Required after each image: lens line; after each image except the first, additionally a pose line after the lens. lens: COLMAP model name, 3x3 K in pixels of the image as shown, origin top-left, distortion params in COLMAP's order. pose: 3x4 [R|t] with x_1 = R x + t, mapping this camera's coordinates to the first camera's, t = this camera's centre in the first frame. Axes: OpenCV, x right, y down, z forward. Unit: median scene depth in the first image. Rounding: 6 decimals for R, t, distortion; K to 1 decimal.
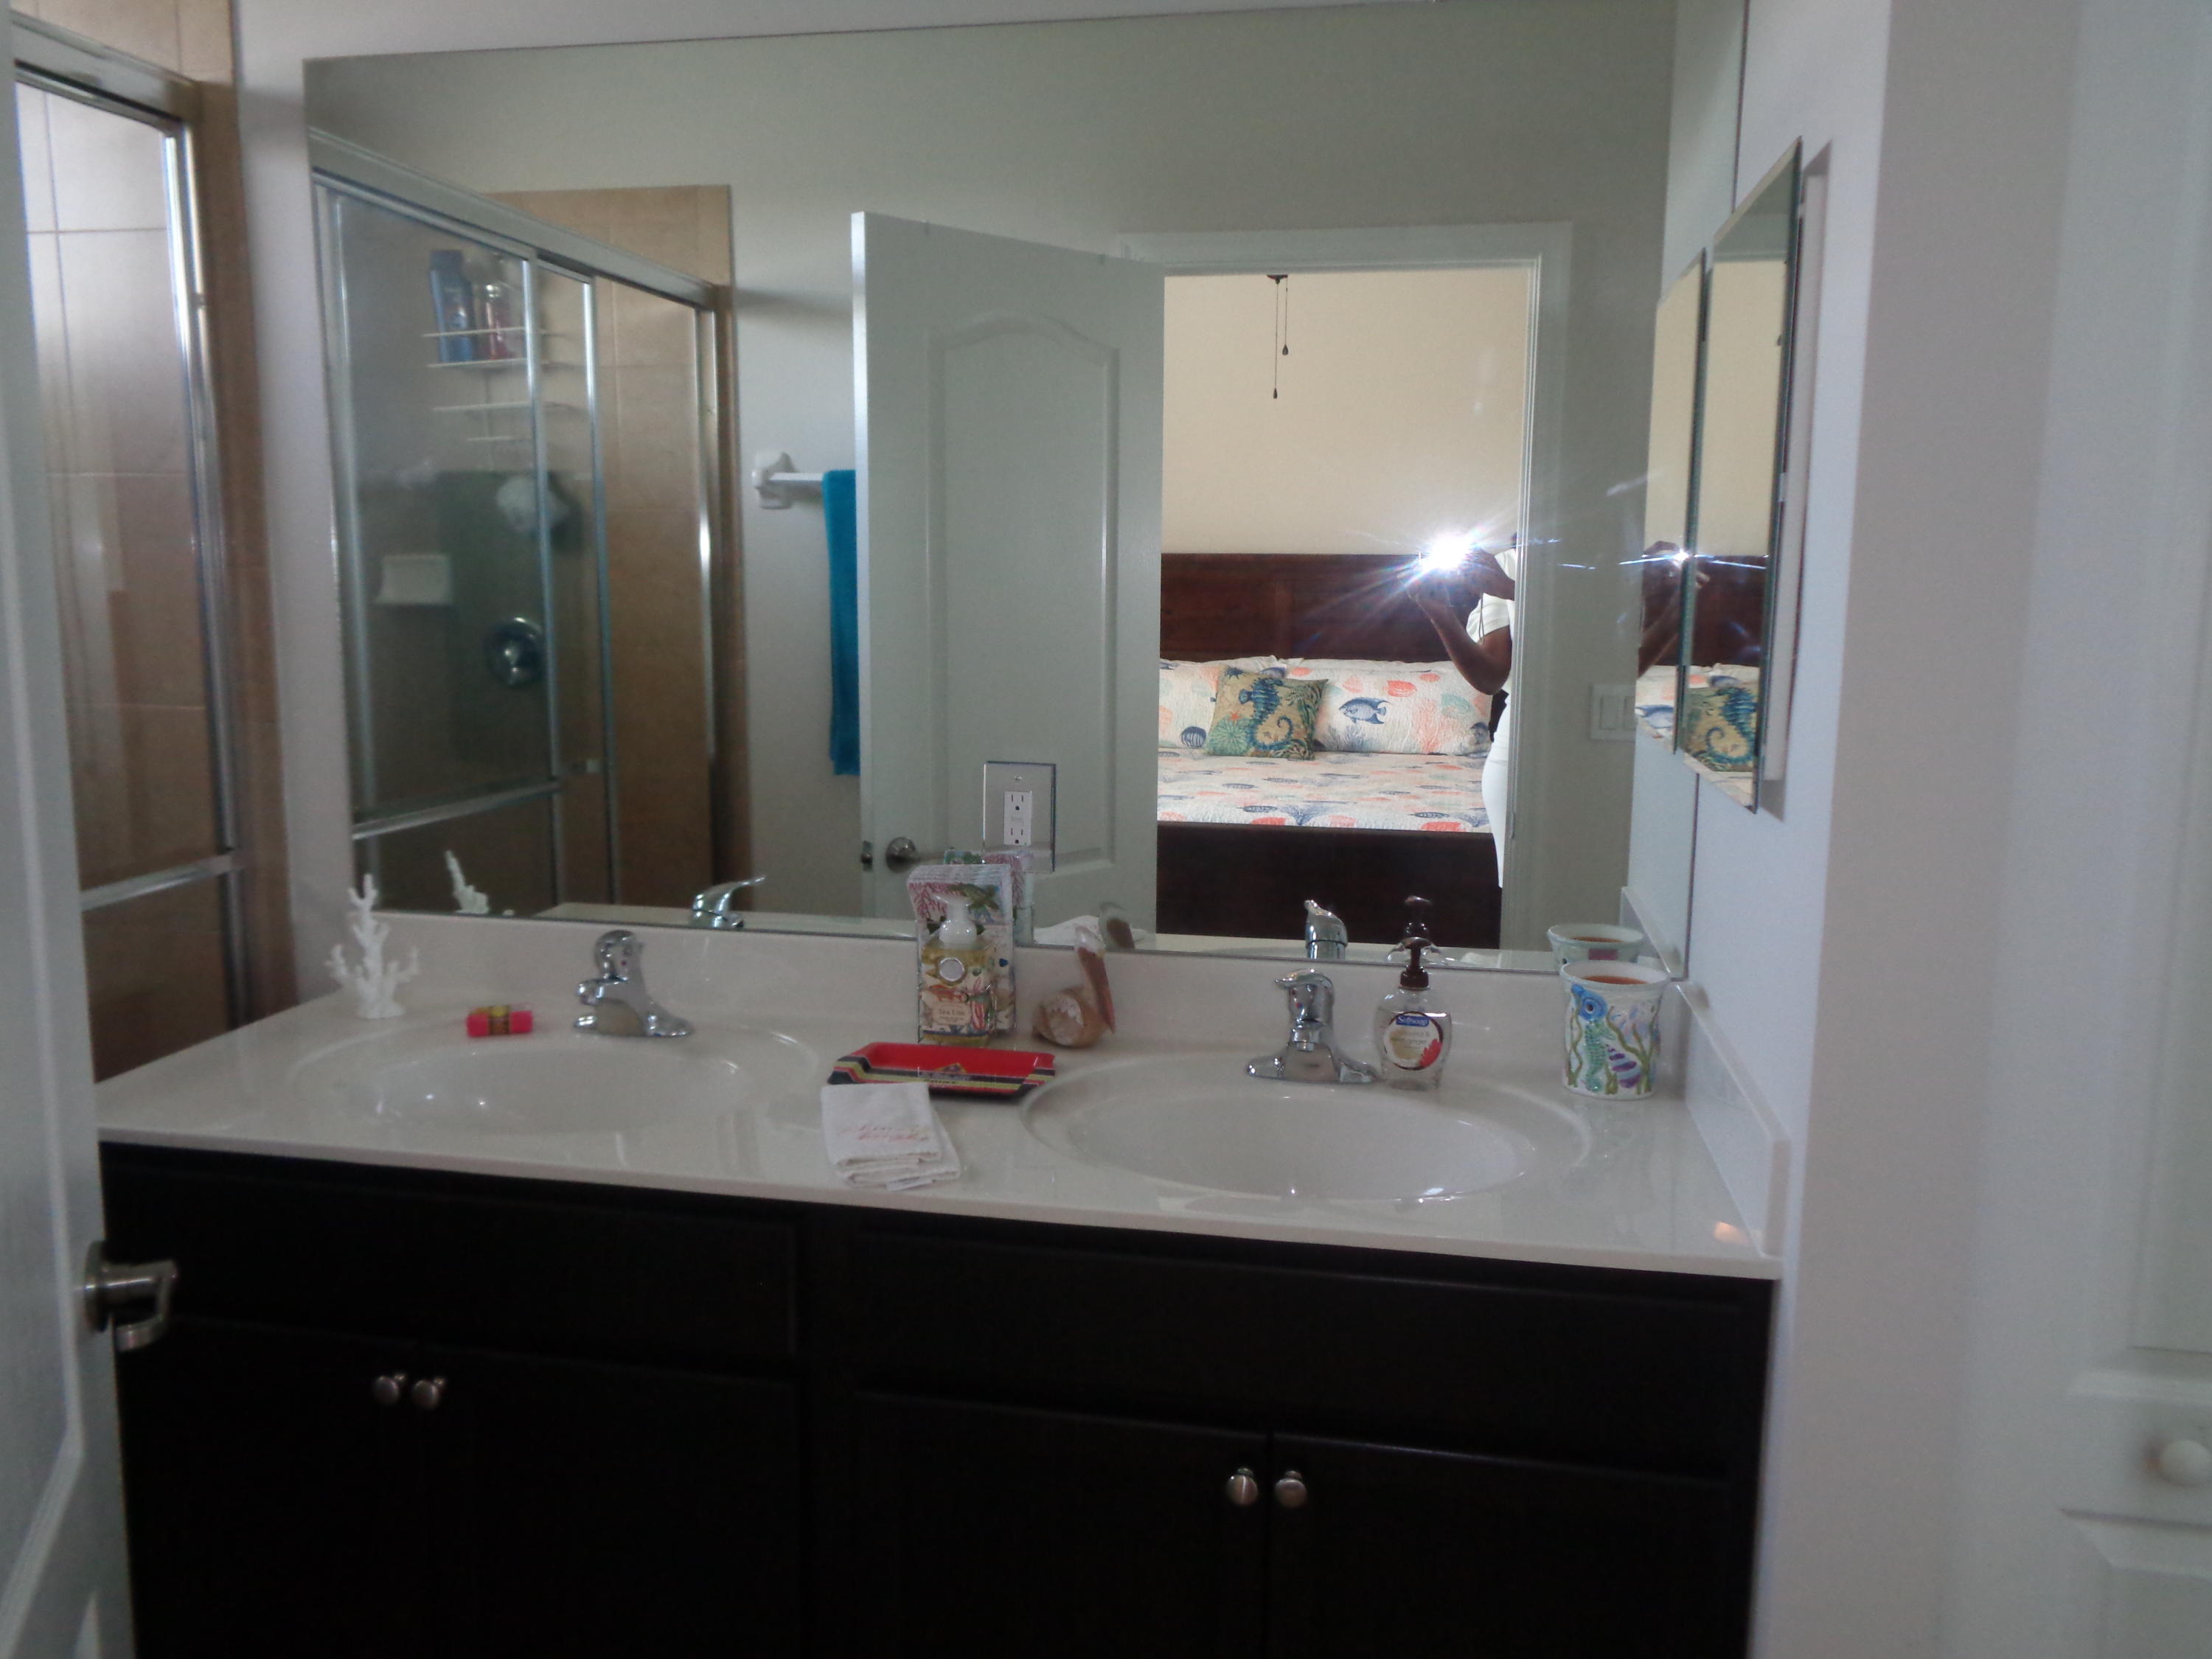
lens RADIAL K [[1665.0, 0, 1099.9], [0, 1665.0, 811.0], [0, 0, 1]] dist [-0.002304, 0.031995]
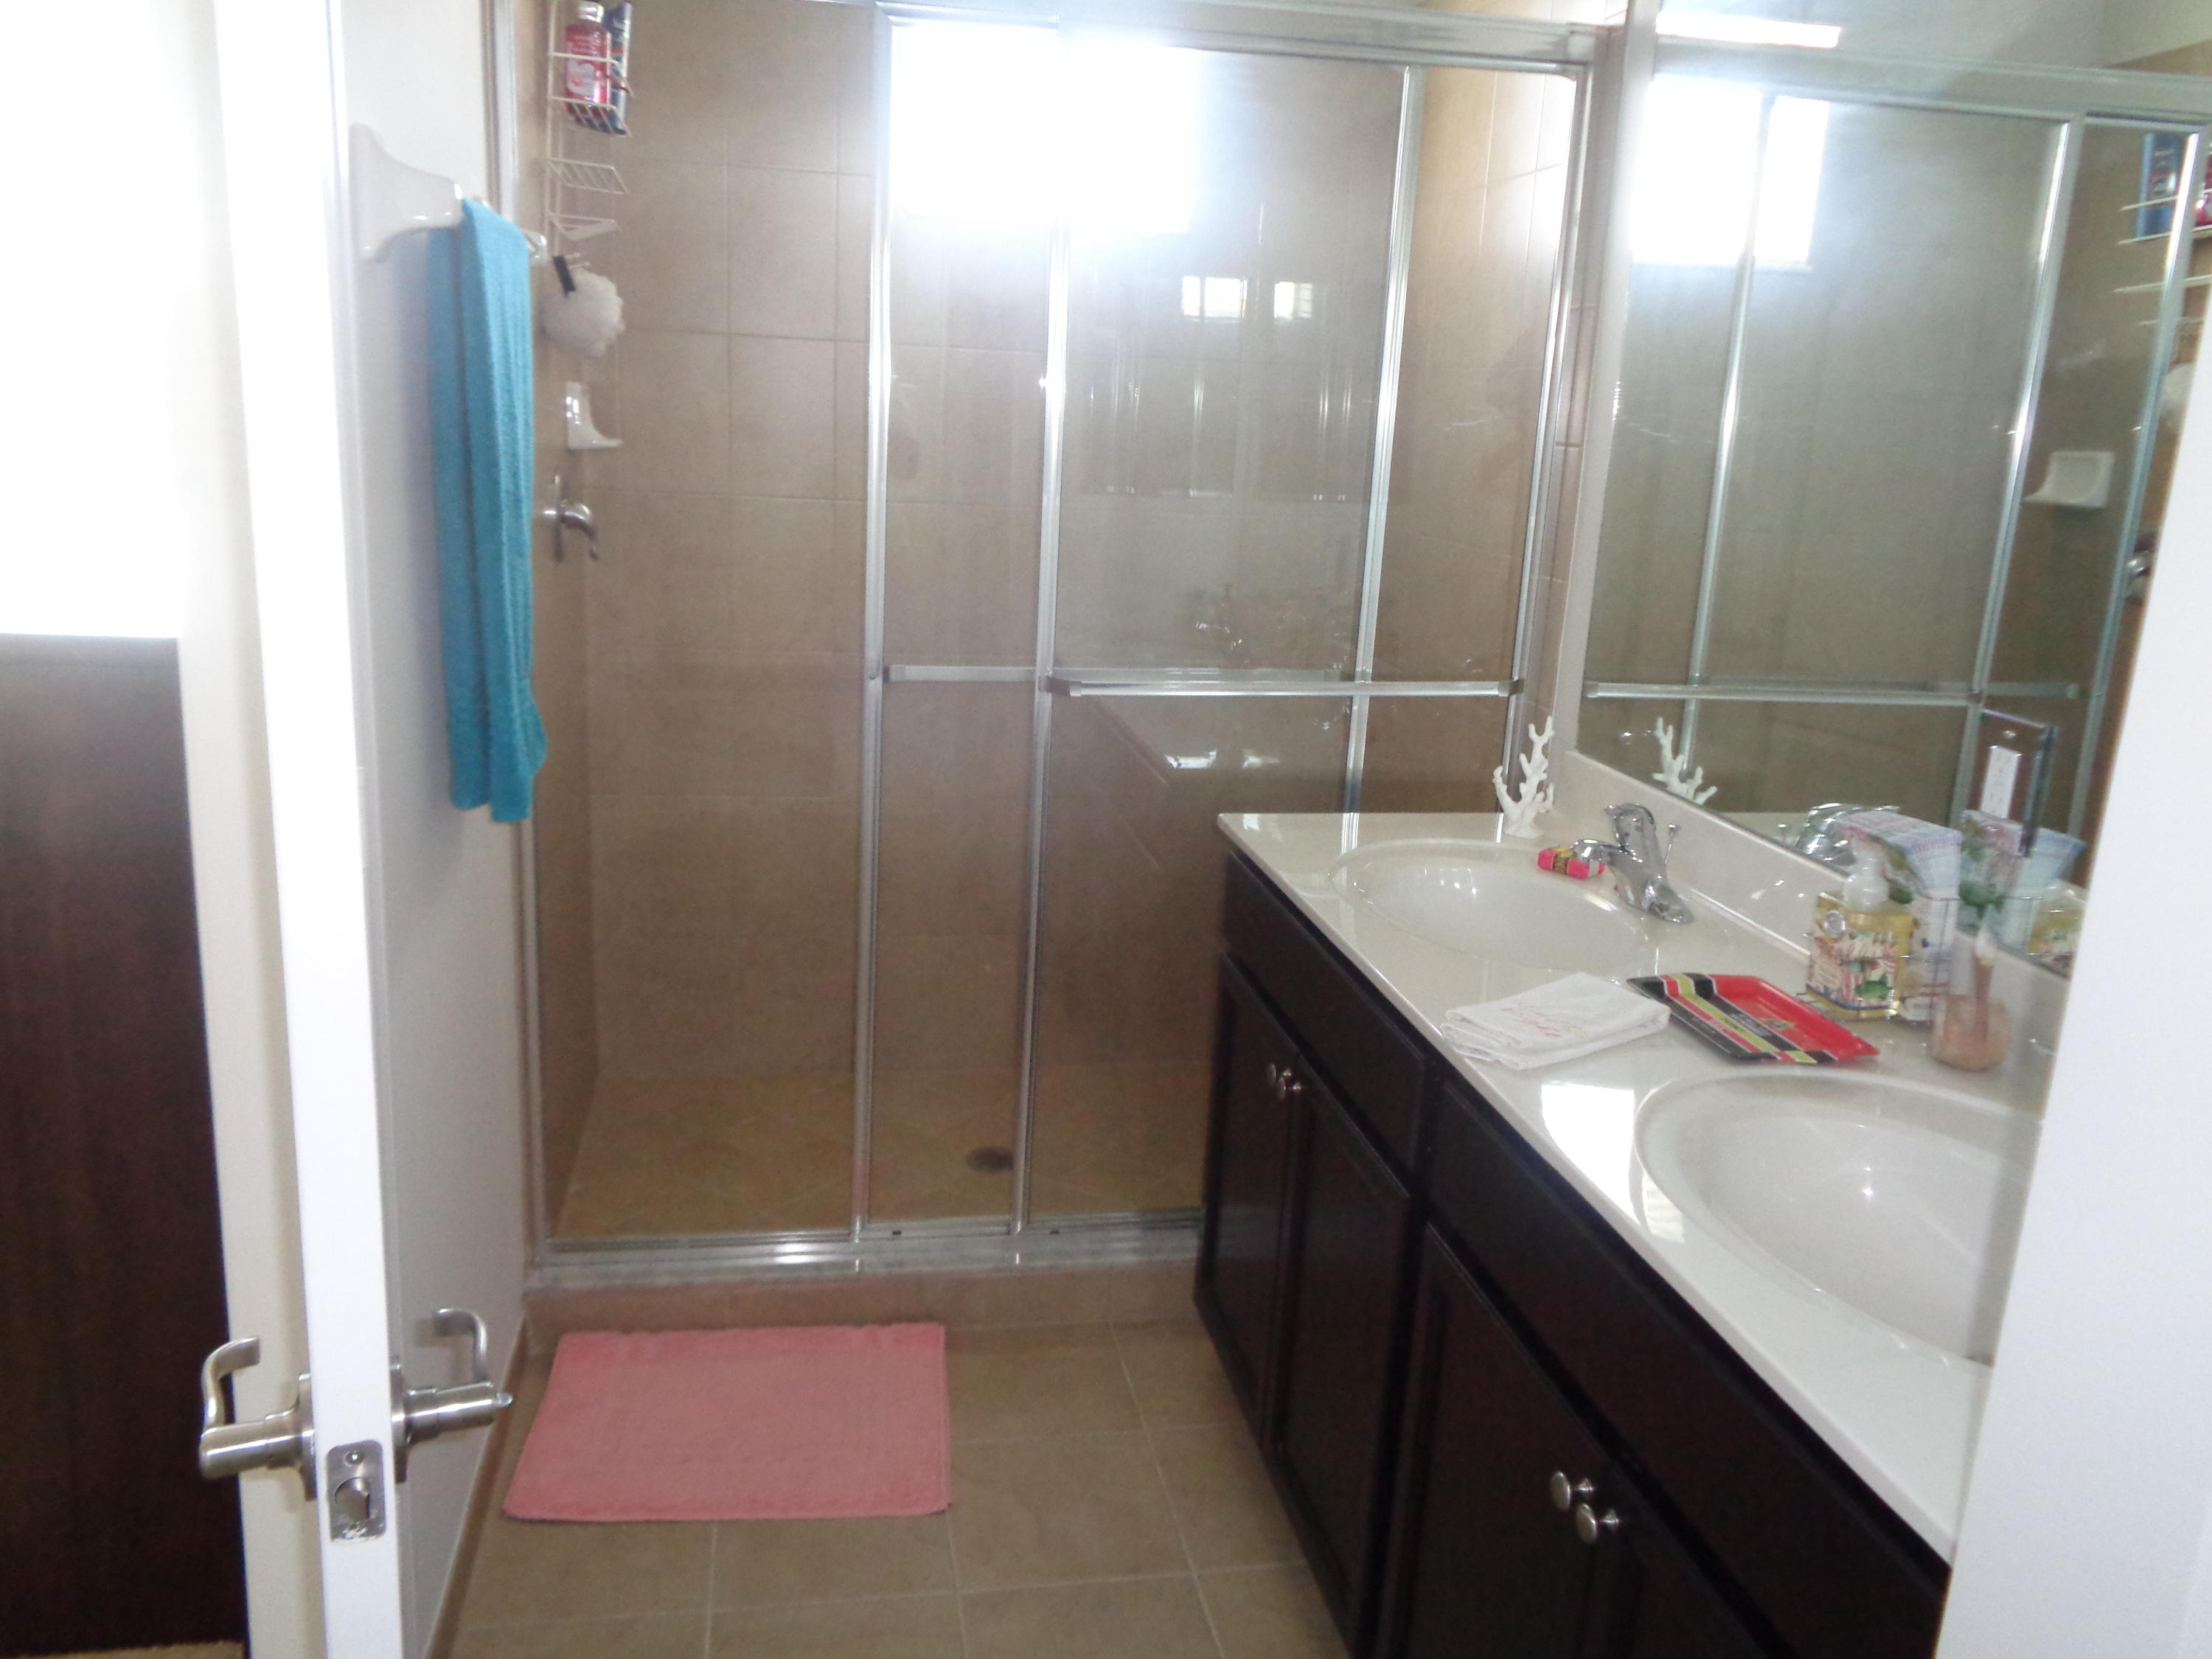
lens RADIAL K [[1665.0, 0, 1099.9], [0, 1665.0, 811.0], [0, 0, 1]] dist [-0.002304, 0.031995]
pose [[0.351232, 0.225056, -0.908837, 0.560277], [-0.171558, 0.969717, 0.173831, -0.050024], [0.920437, 0.094863, 0.379206, 0.296915]]
